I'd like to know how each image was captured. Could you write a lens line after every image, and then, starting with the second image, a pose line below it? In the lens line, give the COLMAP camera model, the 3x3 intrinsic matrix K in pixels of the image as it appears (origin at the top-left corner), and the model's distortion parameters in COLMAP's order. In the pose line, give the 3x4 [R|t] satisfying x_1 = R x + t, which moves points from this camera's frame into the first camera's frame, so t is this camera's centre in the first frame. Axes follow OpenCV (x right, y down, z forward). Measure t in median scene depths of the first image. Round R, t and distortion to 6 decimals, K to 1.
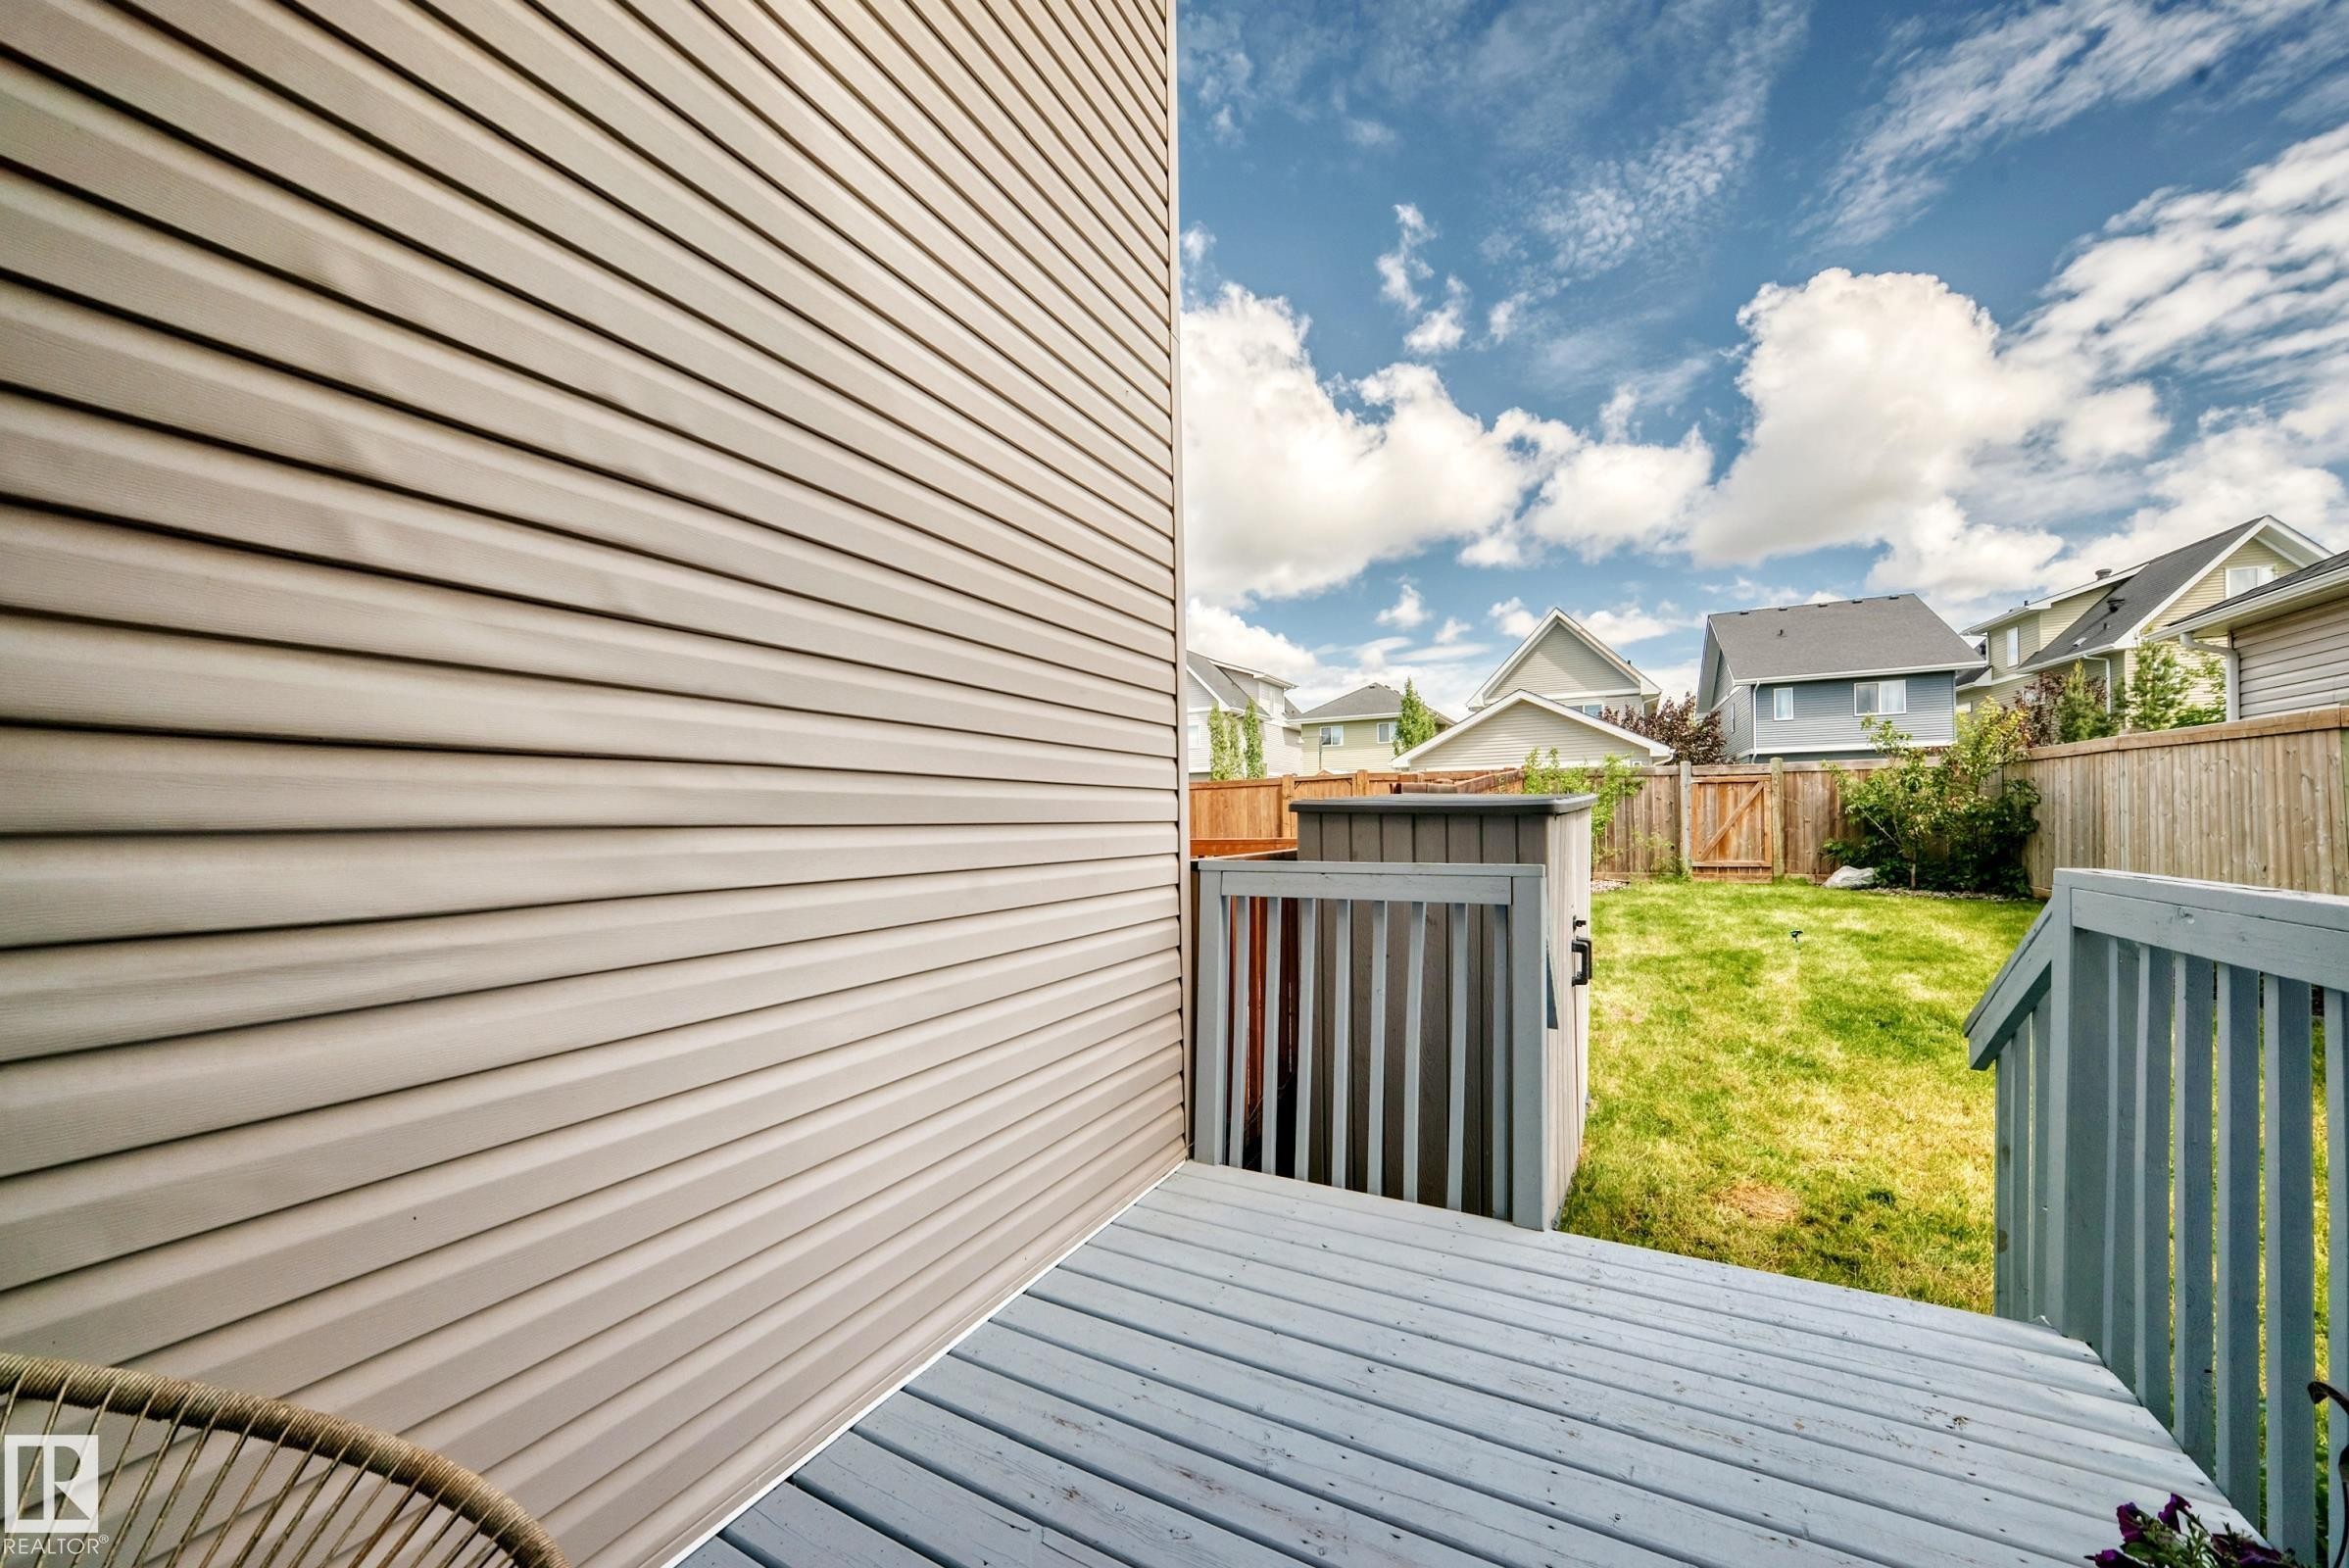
lens RADIAL K [[839.3, 0, 1188.0], [0, 839.3, 804.8], [0, 0, 1]] dist [-0.007946, 0.000968]
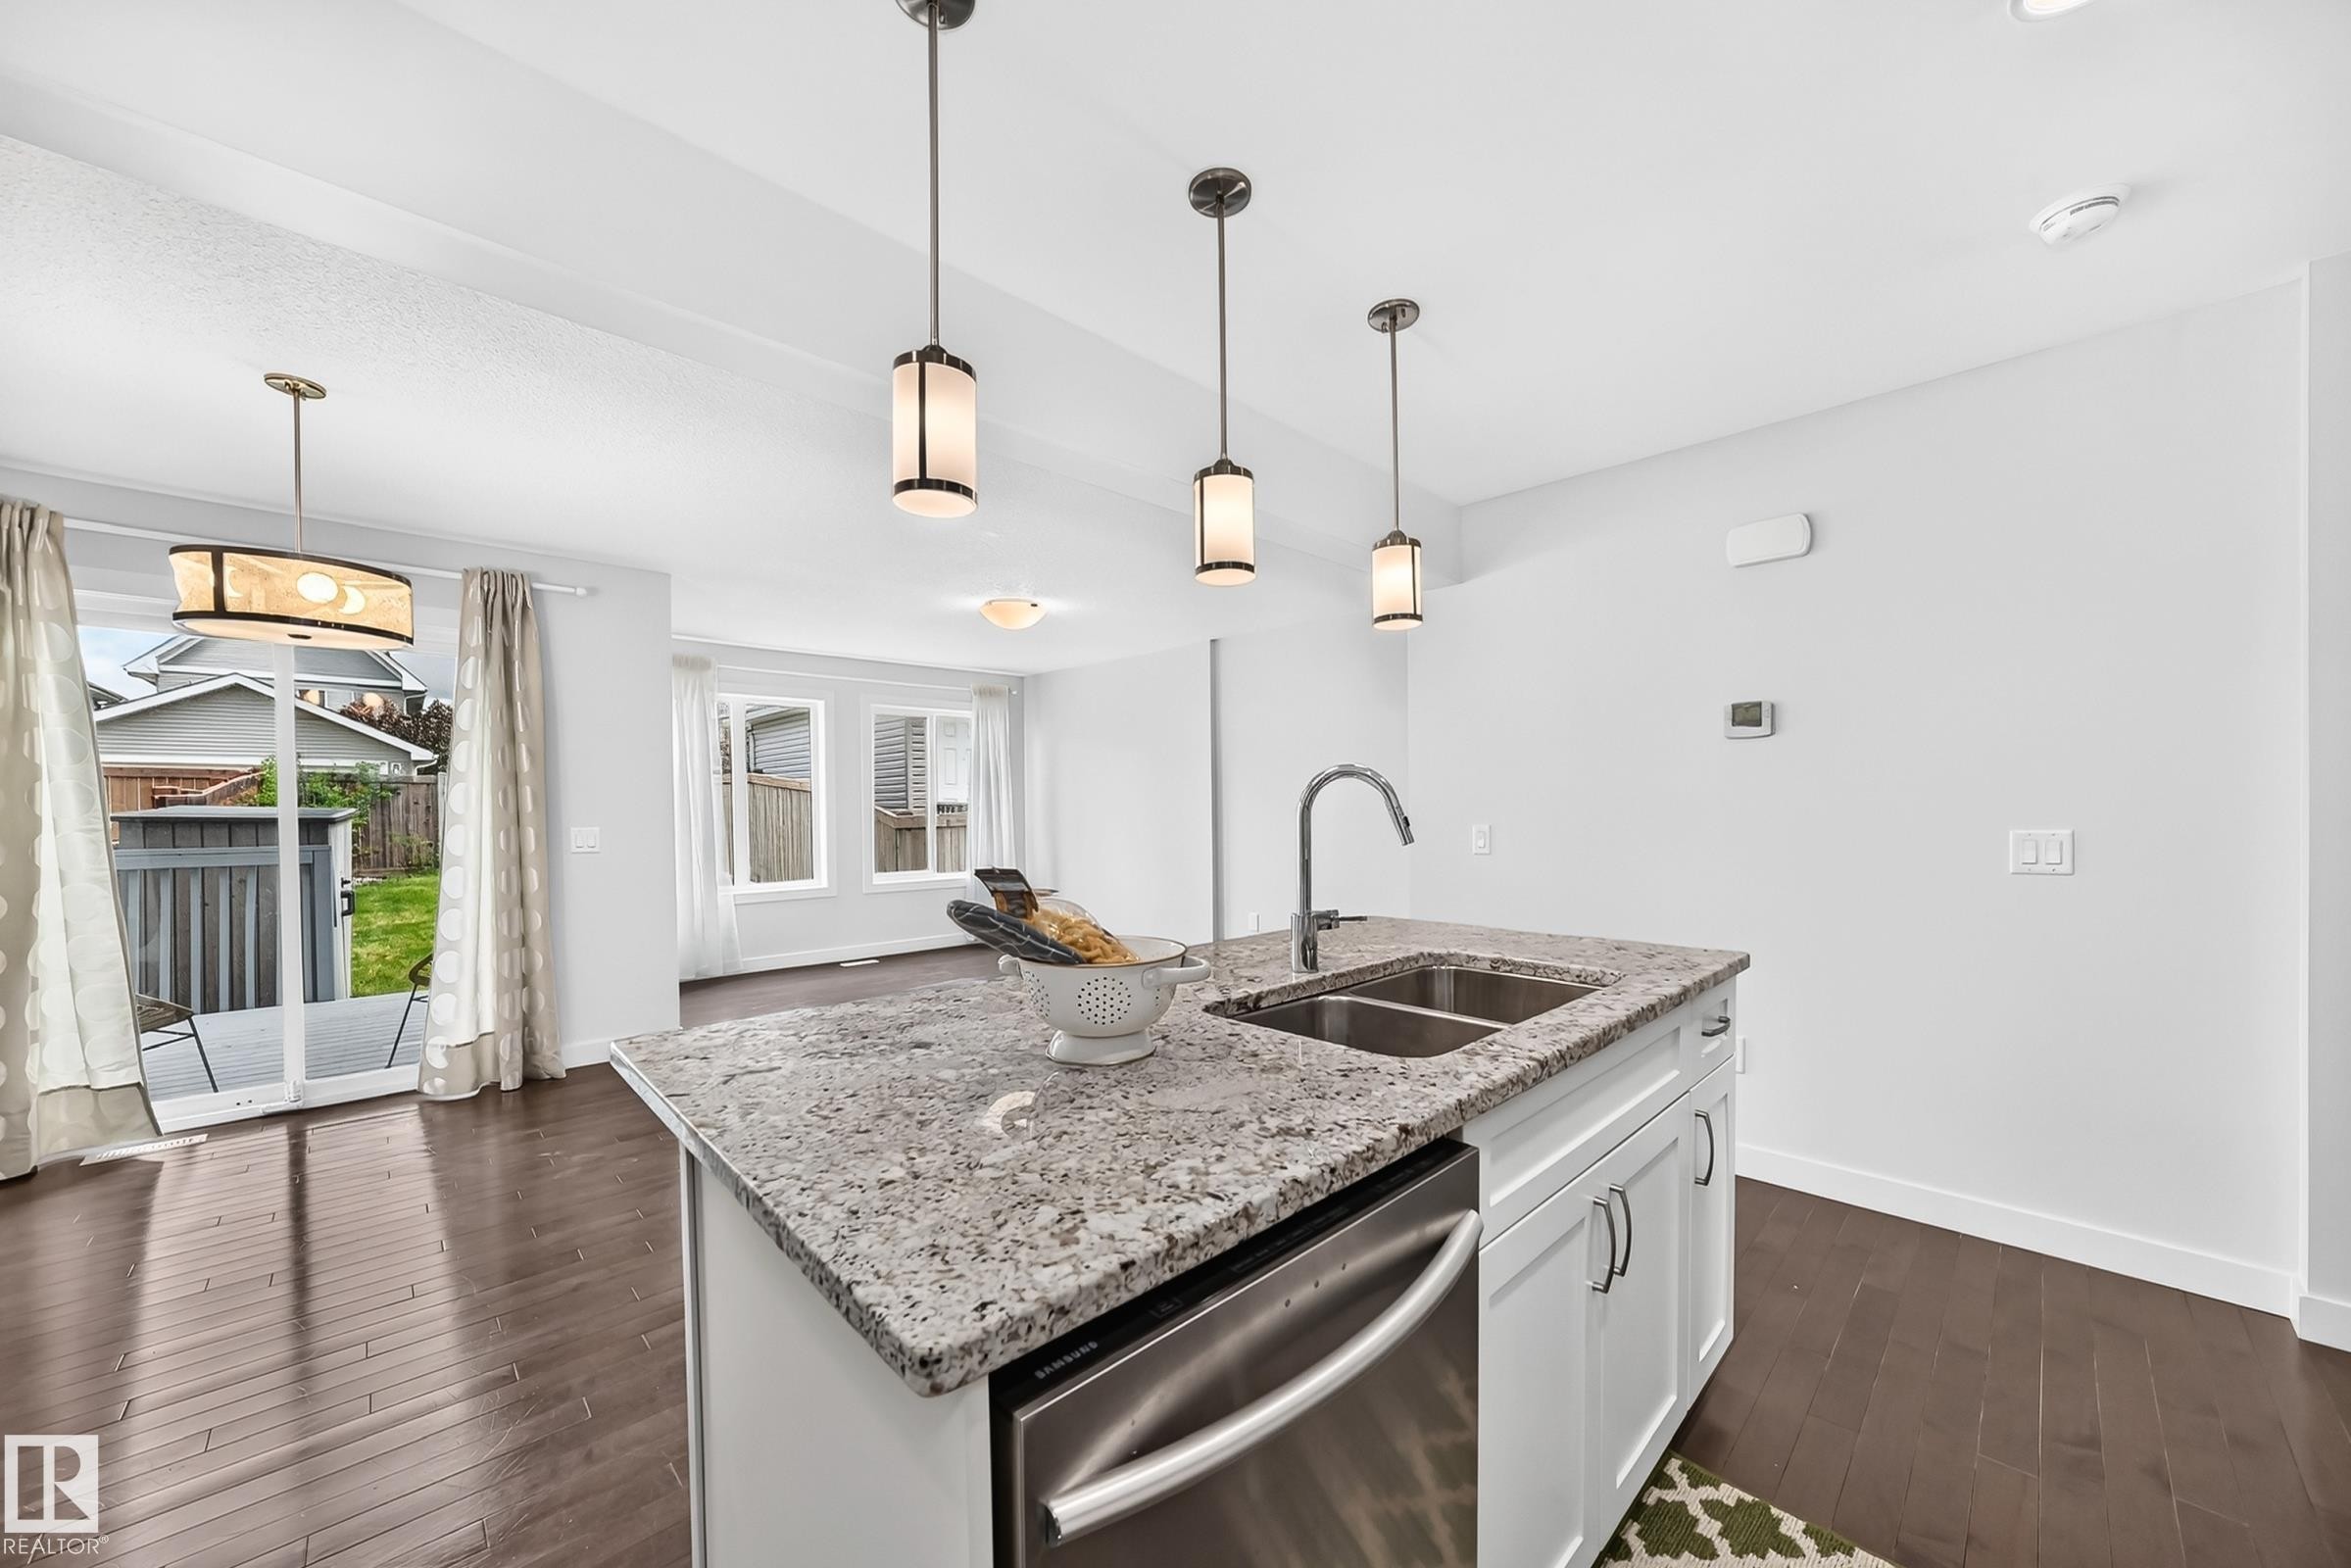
lens RADIAL K [[840.0, 0, 1176.0], [0, 840.0, 815.4], [0, 0, 1]] dist [-0.007946, 0.000968]
pose [[0.324392, -0.006505, 0.945900, -0.255989], [-0.007206, 0.999930, 0.009348, -0.011792], [-0.945895, -0.009849, 0.324323, -0.498268]]
